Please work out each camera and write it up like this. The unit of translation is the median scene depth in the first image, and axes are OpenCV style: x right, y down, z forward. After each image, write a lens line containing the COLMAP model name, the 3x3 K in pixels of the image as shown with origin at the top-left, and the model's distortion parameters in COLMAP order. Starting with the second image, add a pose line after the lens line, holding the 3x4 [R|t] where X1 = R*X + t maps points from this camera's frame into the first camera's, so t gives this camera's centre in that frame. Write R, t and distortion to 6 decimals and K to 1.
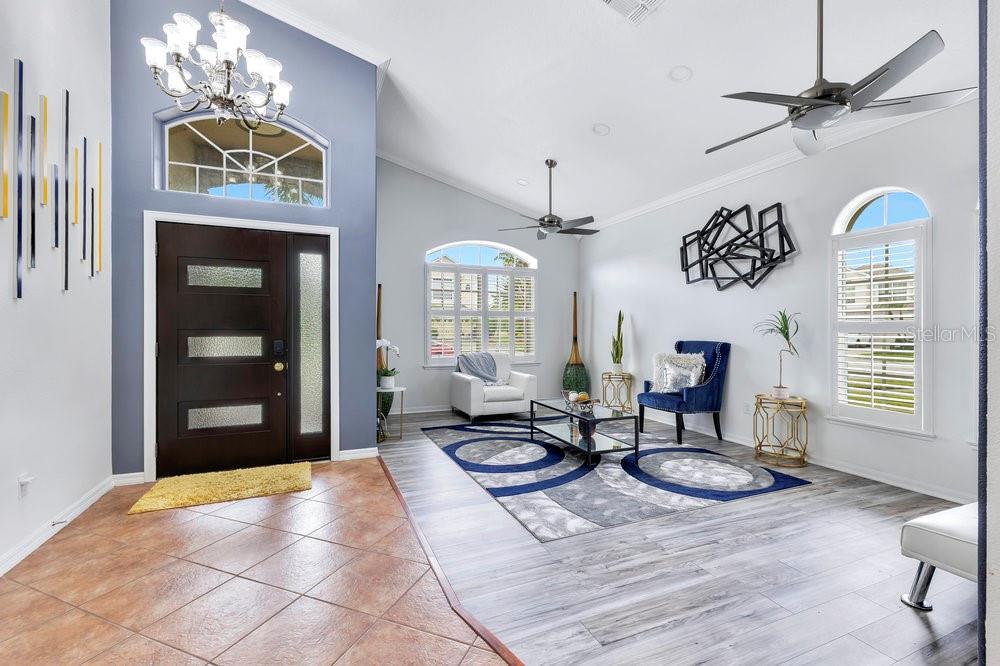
lens RADIAL K [[434.5, 0, 500.0], [0, 434.5, 333.0], [0, 0, 1]] dist [0.000159, 0.000115]
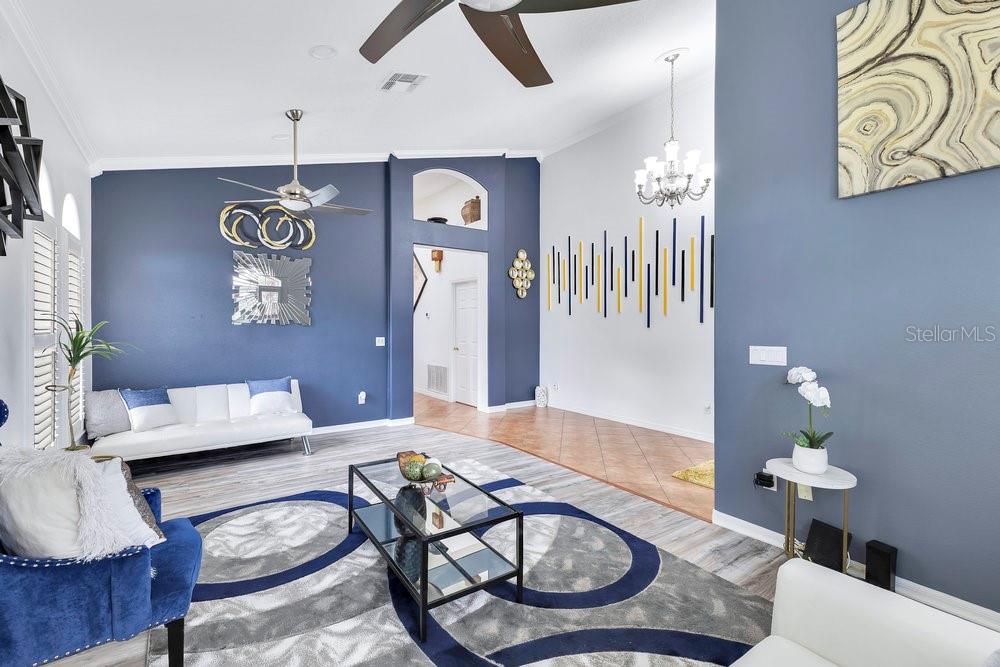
lens RADIAL K [[434.5, 0, 500.0], [0, 434.5, 333.5], [0, 0, 1]] dist [0.000159, 0.000115]
pose [[-0.974666, -0.002103, -0.223657, 0.256287], [-0.007345, 0.999717, 0.022611, -0.046869], [0.223546, 0.023681, -0.974406, 1.883551]]
